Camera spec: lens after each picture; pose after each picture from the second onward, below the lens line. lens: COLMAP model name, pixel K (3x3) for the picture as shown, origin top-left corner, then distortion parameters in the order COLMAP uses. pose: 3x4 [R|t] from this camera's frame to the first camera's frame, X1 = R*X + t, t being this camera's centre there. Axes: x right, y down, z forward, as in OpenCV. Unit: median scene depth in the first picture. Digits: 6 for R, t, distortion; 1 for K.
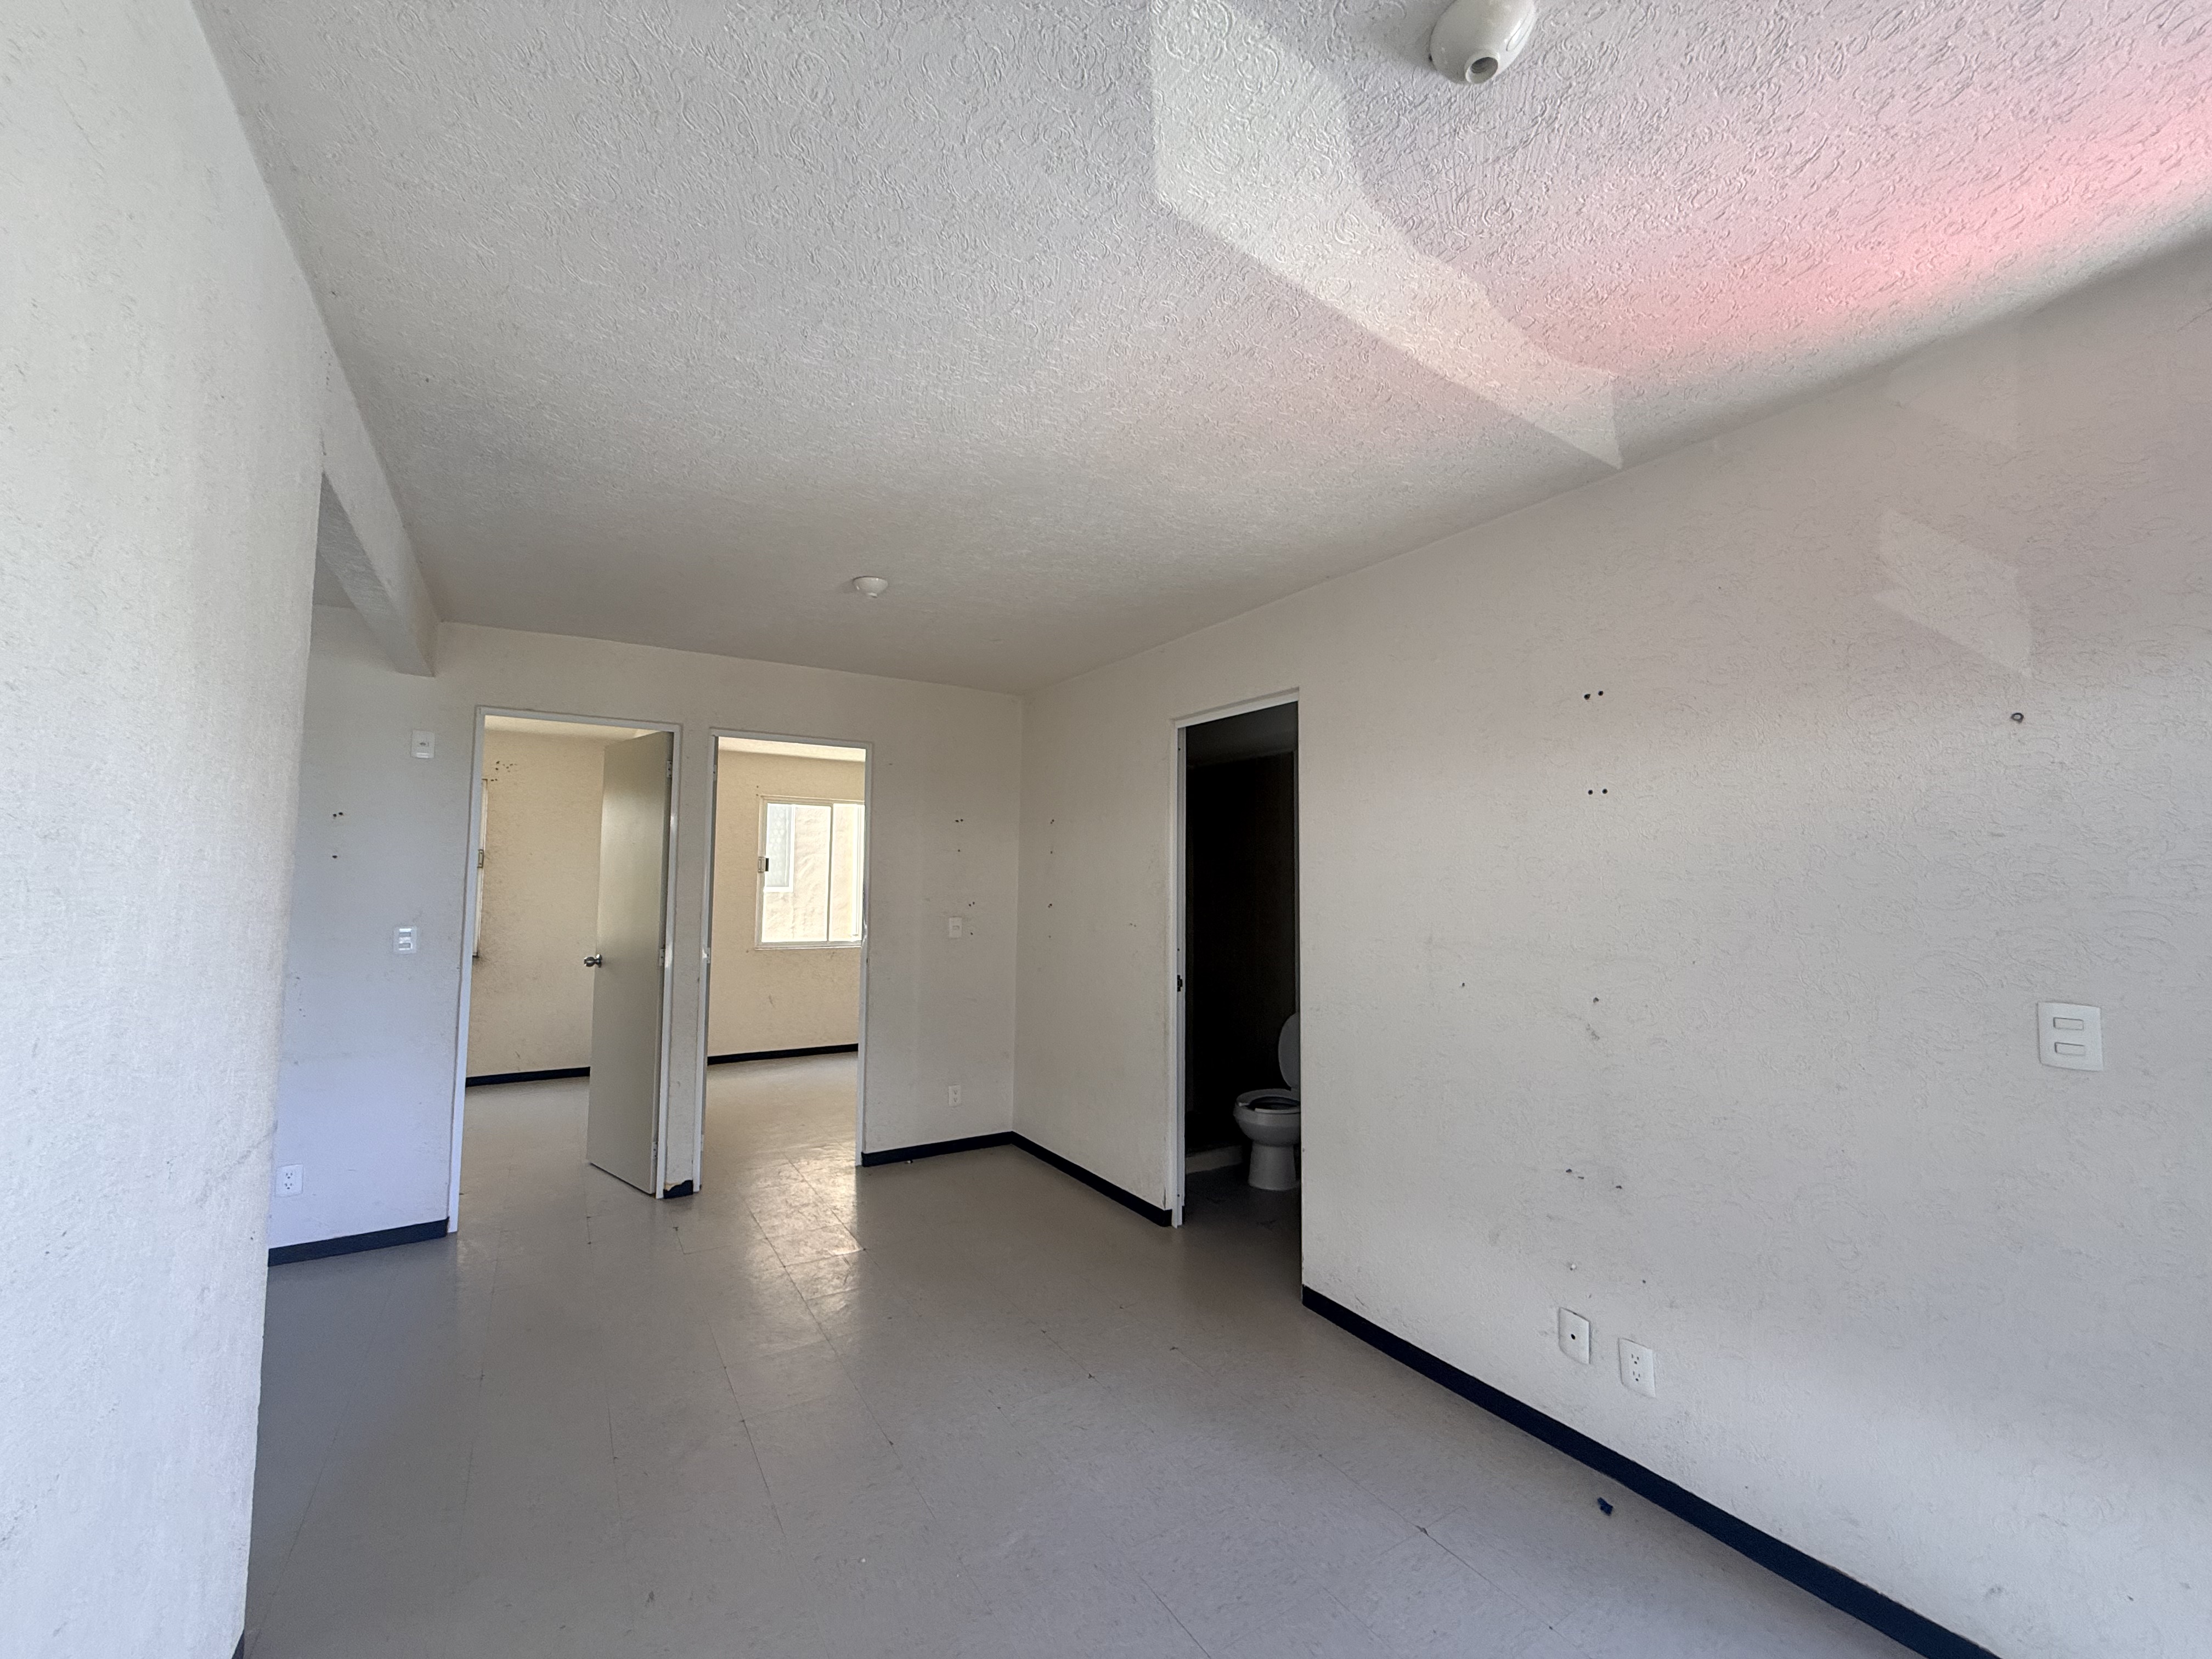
lens RADIAL K [[879.0, 0, 1099.9], [0, 879.0, 829.0], [0, 0, 1]] dist [-0.002147, 0.000349]
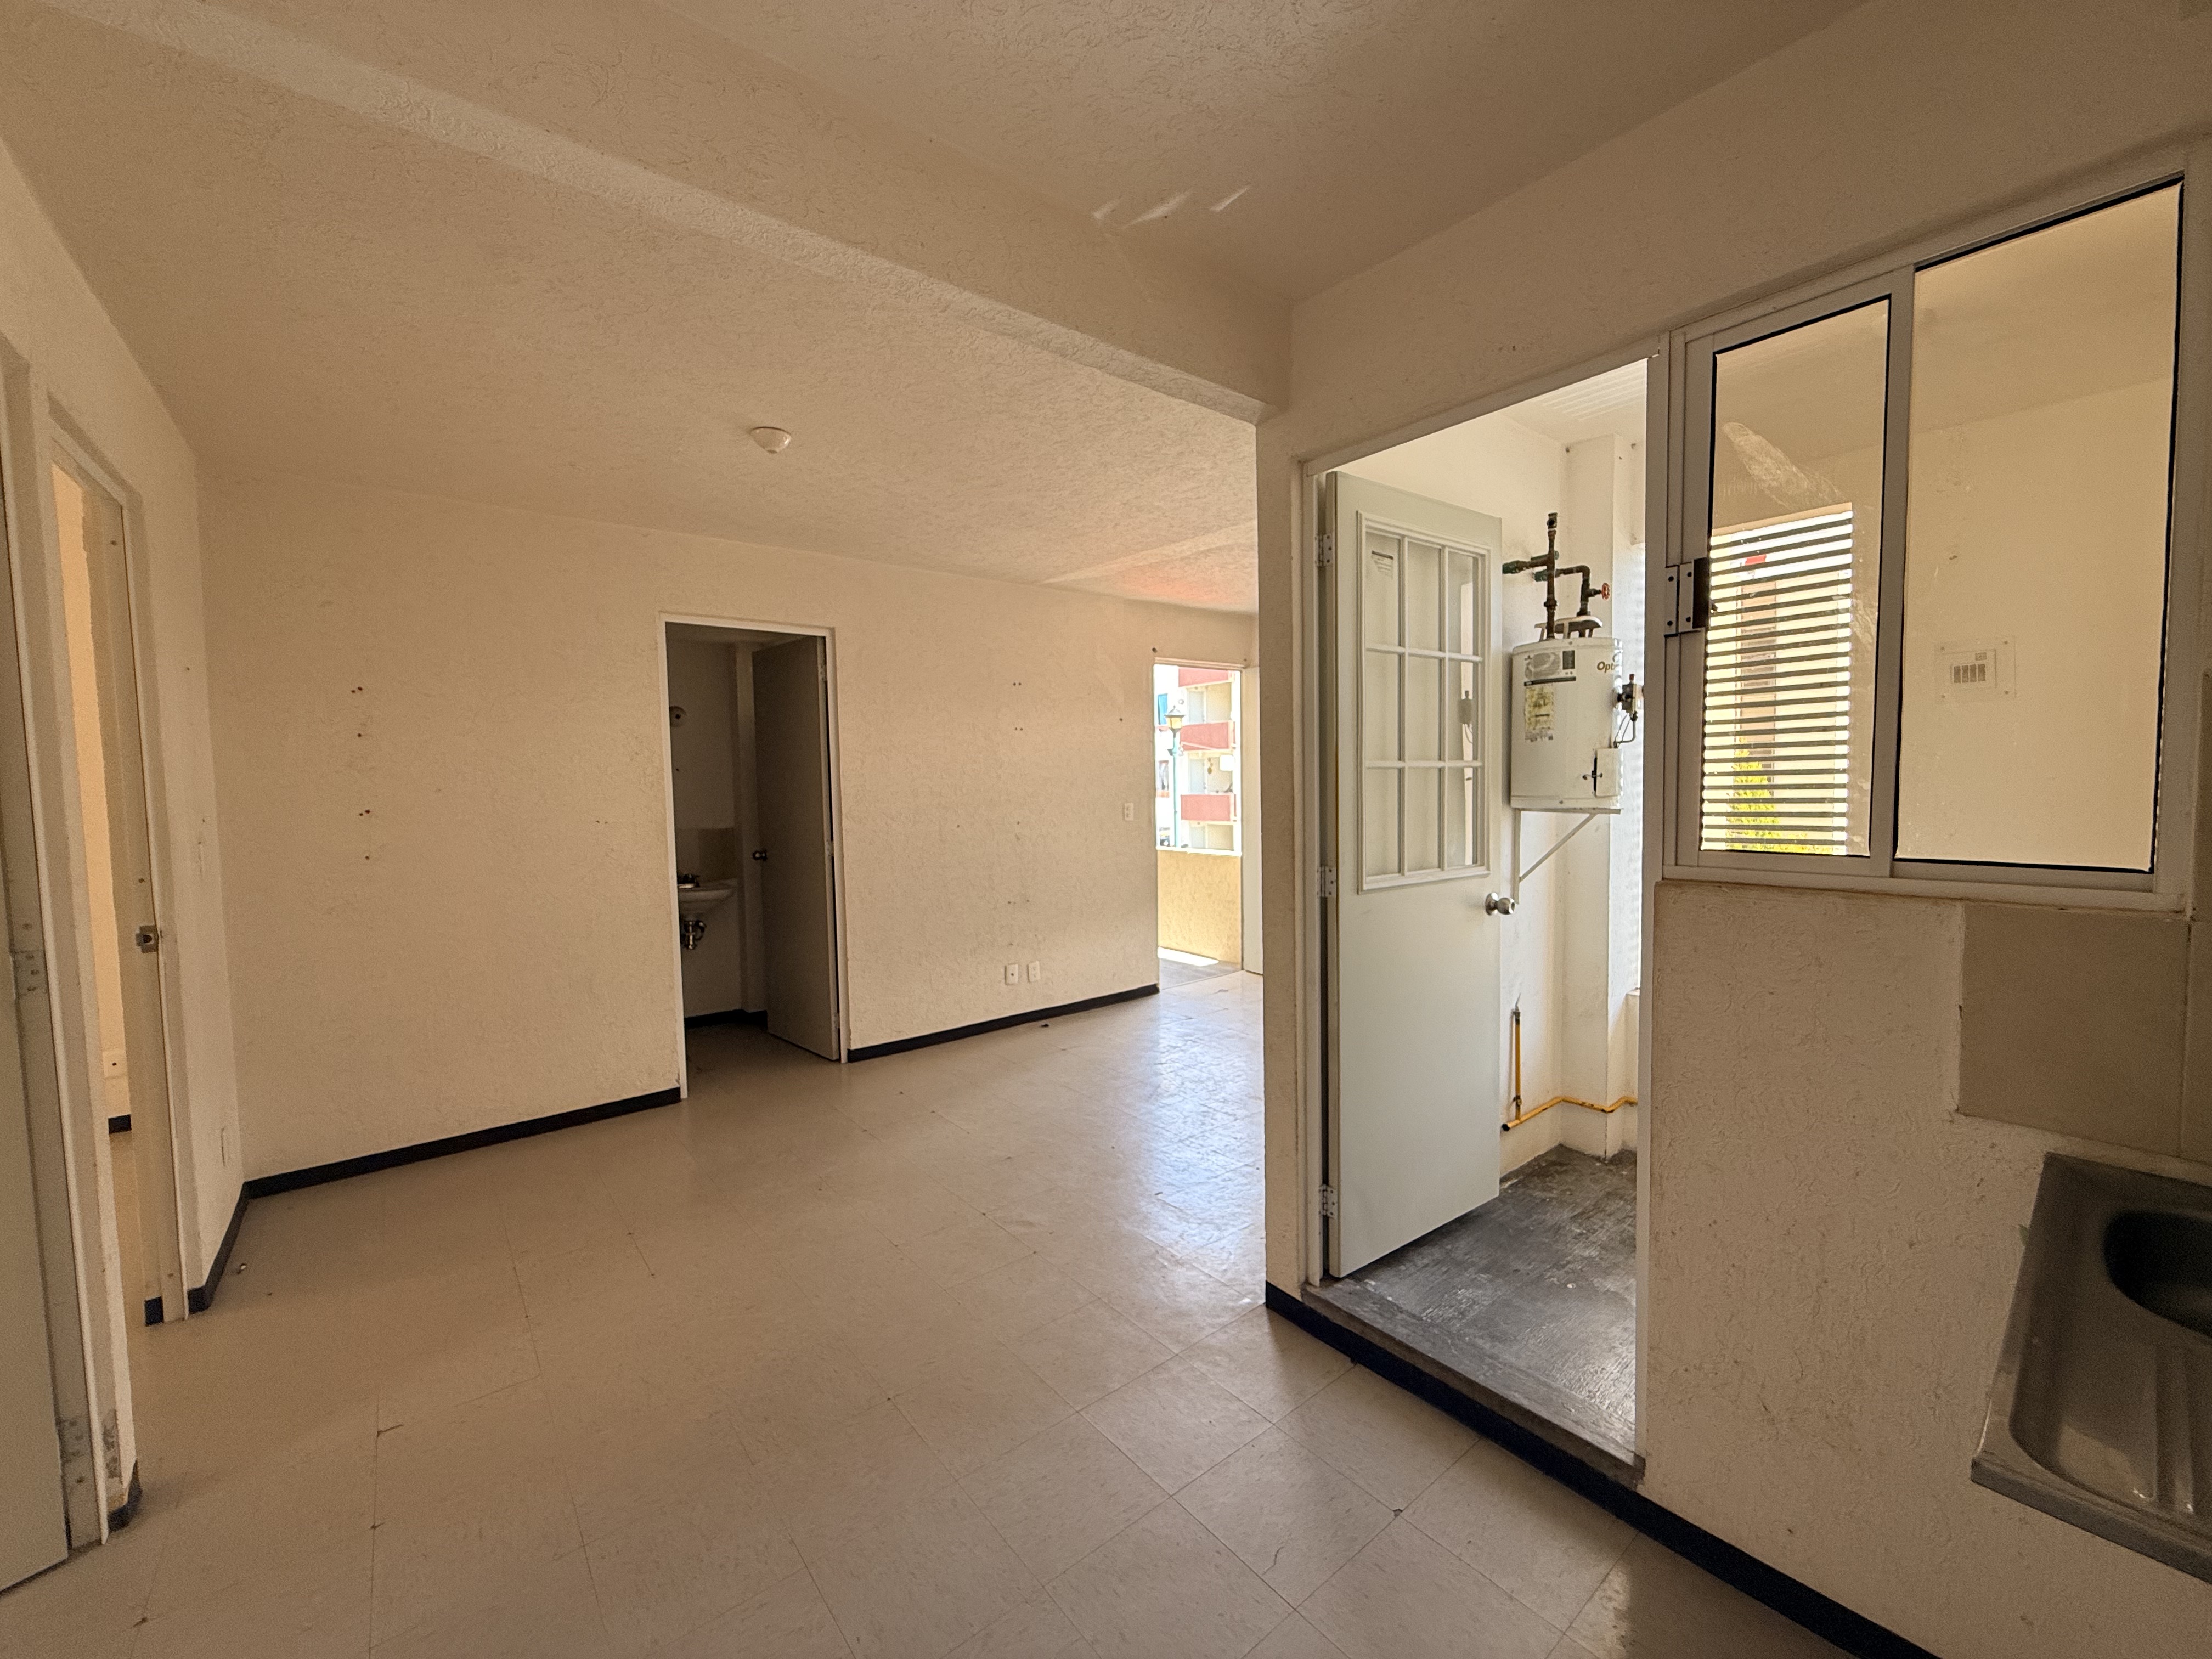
lens RADIAL K [[879.0, 0, 1105.2], [0, 879.0, 829.4], [0, 0, 1]] dist [-0.002147, 0.000349]
pose [[-0.118230, -0.062889, 0.990993, -1.183577], [-0.045470, 0.997288, 0.057864, 0.050689], [-0.991945, -0.038219, -0.120769, 0.741665]]
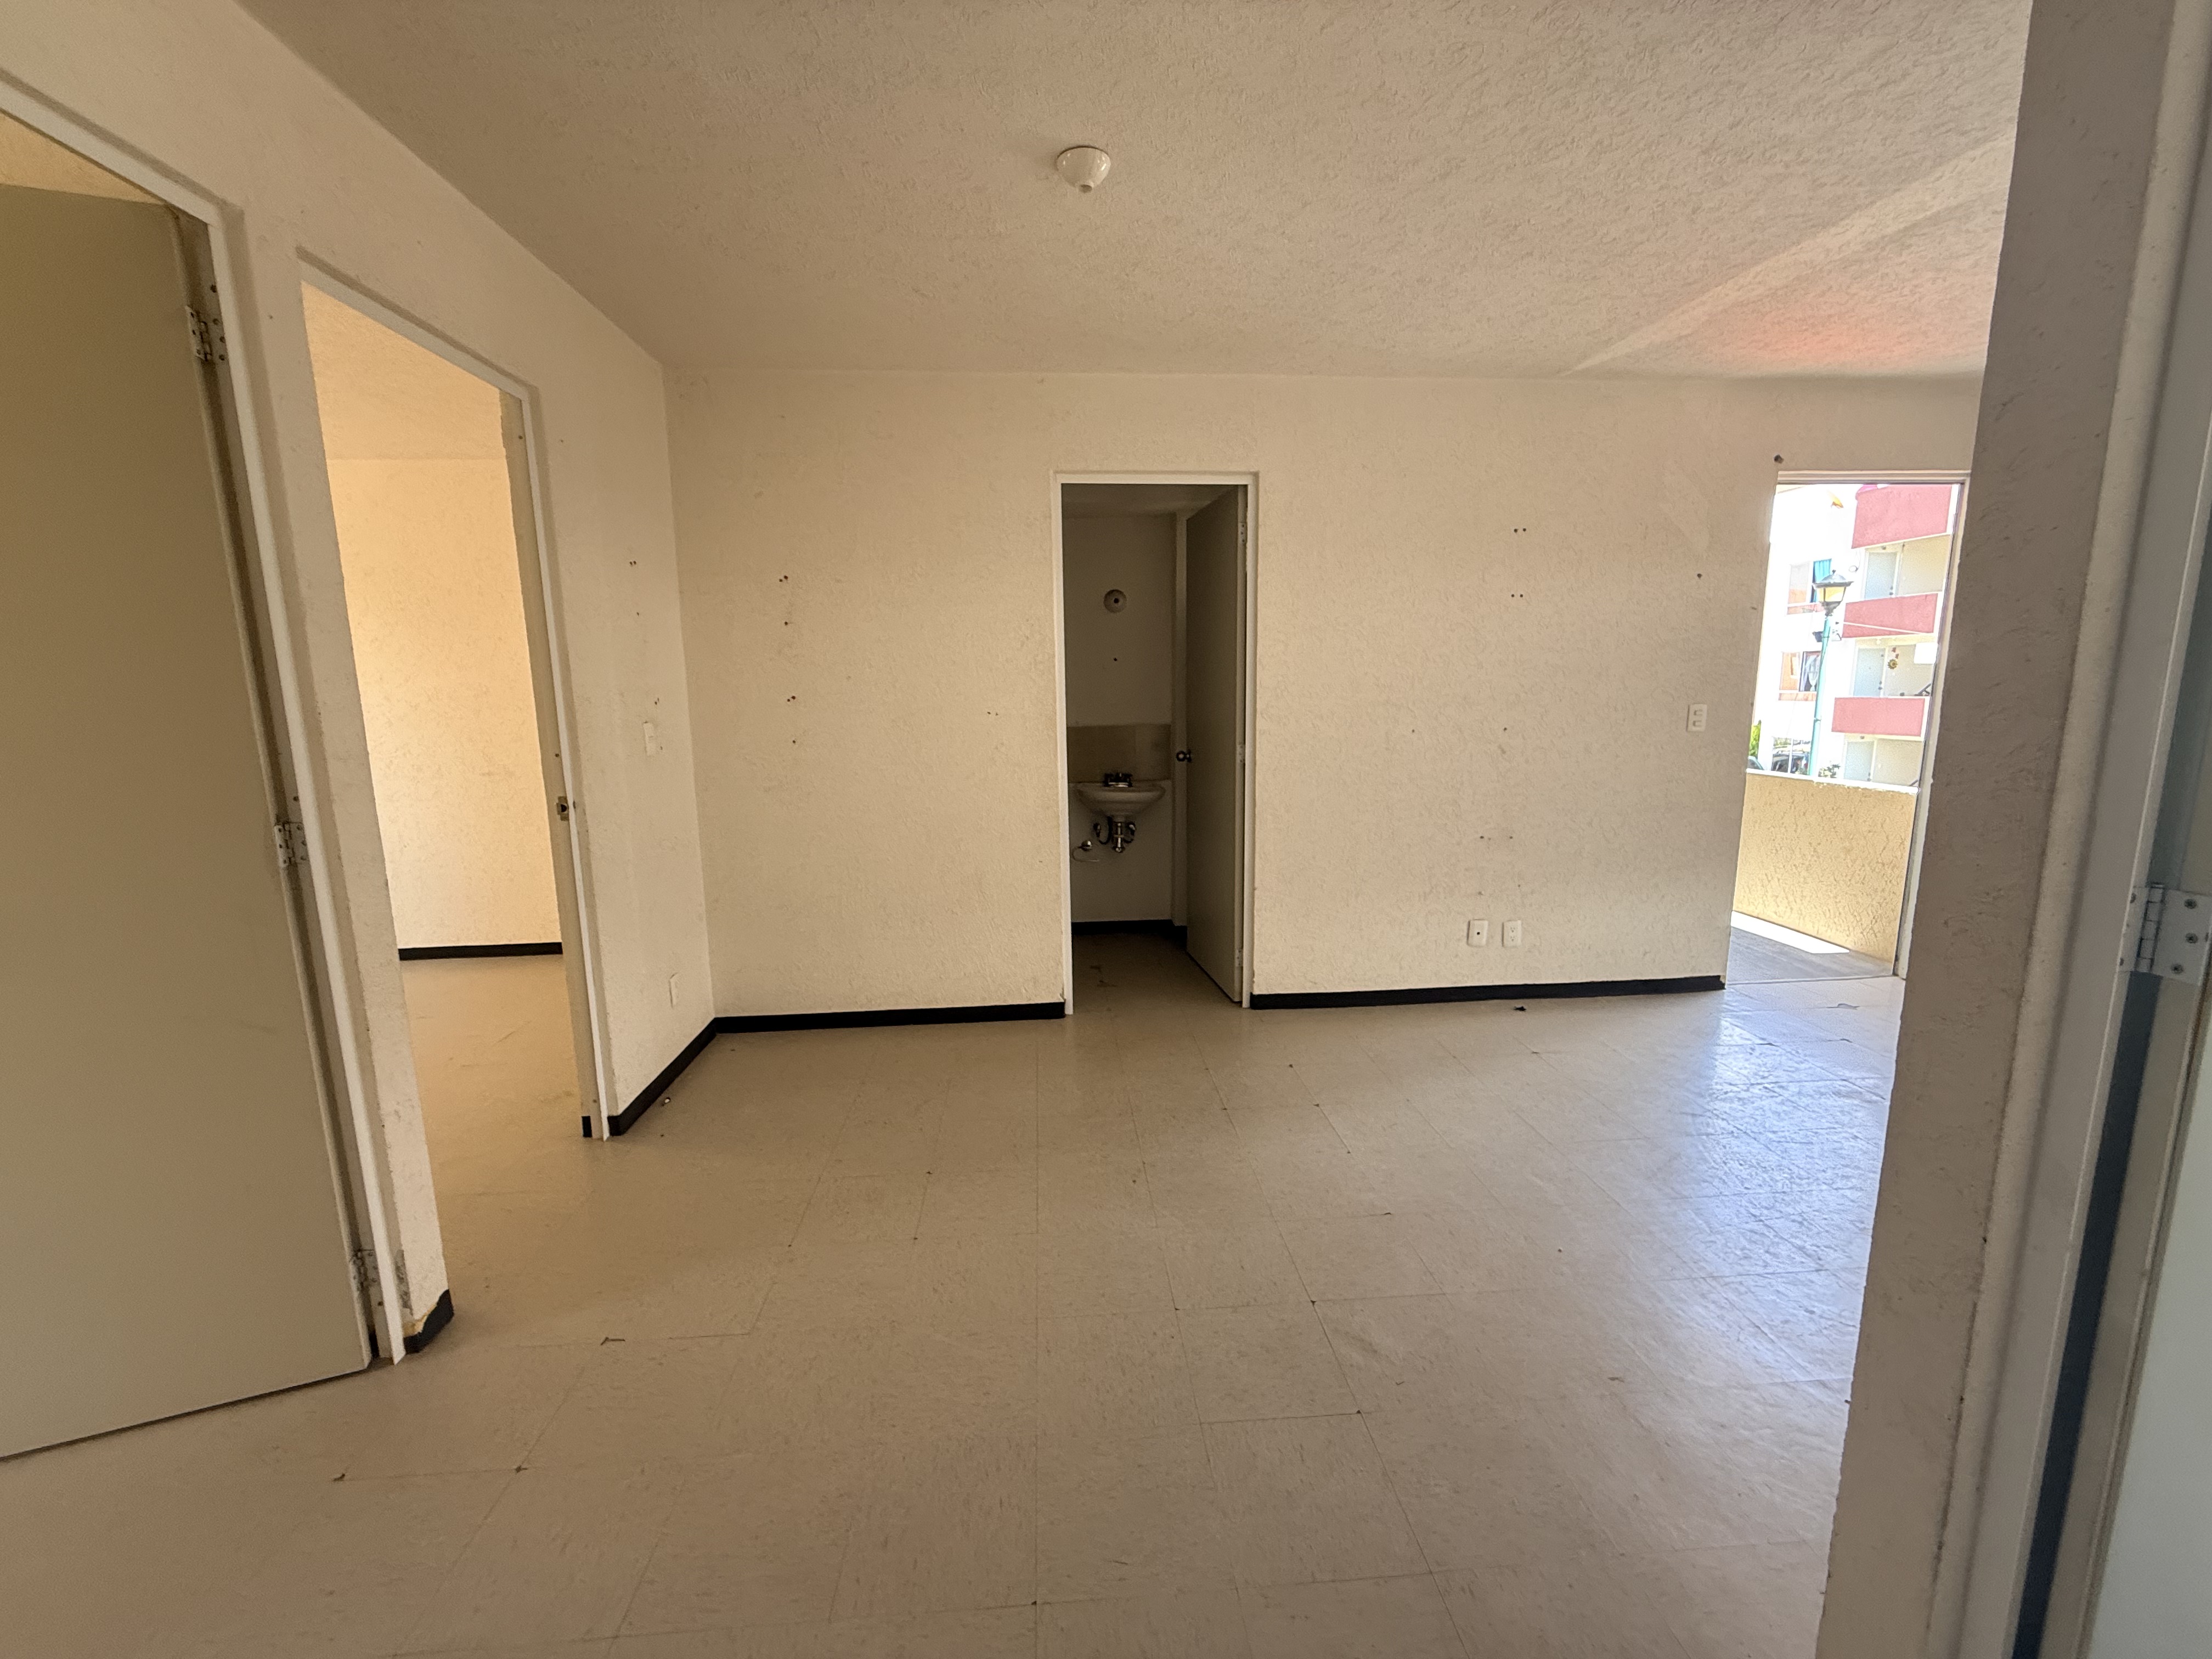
lens RADIAL K [[879.0, 0, 1104.1], [0, 879.0, 828.2], [0, 0, 1]] dist [-0.002147, 0.000349]
pose [[0.470340, -0.155238, 0.868724, -0.851137], [-0.037591, 0.979988, 0.195473, 0.060424], [-0.881684, -0.124595, 0.455092, 0.630573]]
